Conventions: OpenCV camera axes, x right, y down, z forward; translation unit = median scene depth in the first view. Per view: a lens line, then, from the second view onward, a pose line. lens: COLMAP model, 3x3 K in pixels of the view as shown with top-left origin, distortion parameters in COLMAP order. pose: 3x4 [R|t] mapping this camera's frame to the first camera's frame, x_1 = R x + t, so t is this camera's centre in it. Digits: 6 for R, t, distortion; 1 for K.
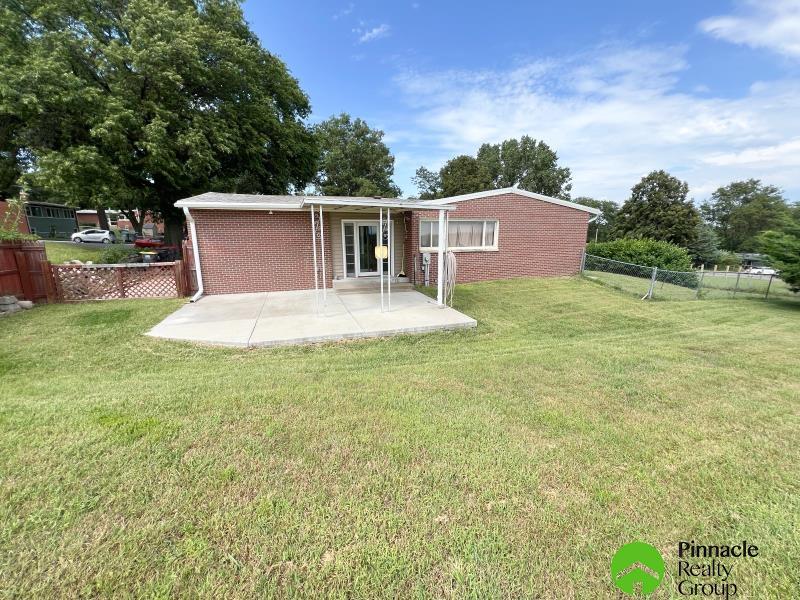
lens RADIAL K [[323.6, 0, 401.5], [0, 323.6, 294.9], [0, 0, 1]] dist [0.020393, 0.001181]
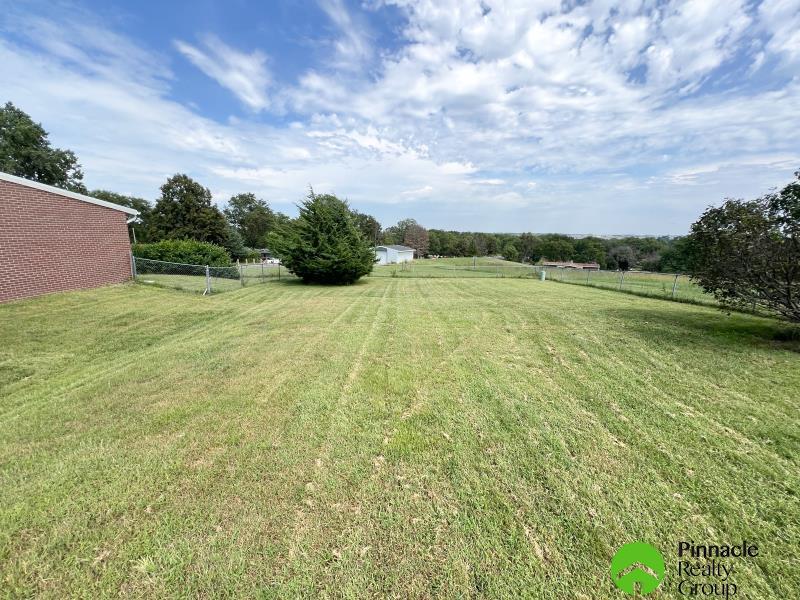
lens RADIAL K [[323.6, 0, 401.6], [0, 323.6, 304.6], [0, 0, 1]] dist [0.020393, 0.001181]
pose [[0.356799, -0.204636, 0.911492, -0.019255], [0.178001, 0.972729, 0.148706, 0.000344], [-0.917066, 0.109188, 0.383494, -0.015196]]
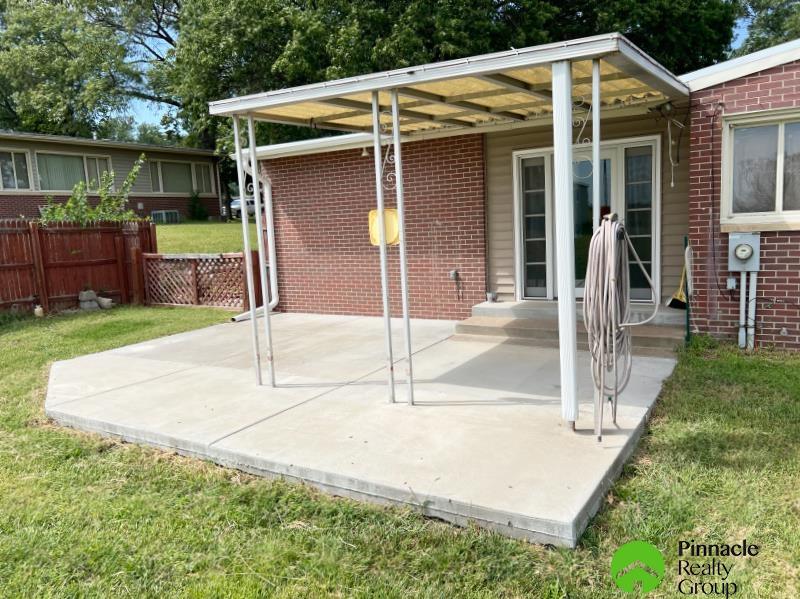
lens RADIAL K [[616.9, 0, 400.0], [0, 616.9, 299.2], [0, 0, 1]] dist [0.005657, 0.001002]
pose [[0.651411, 0.072117, -0.755290, 0.127103], [-0.098113, 0.995121, 0.010397, -0.018978], [0.752355, 0.067331, 0.655308, 0.168505]]
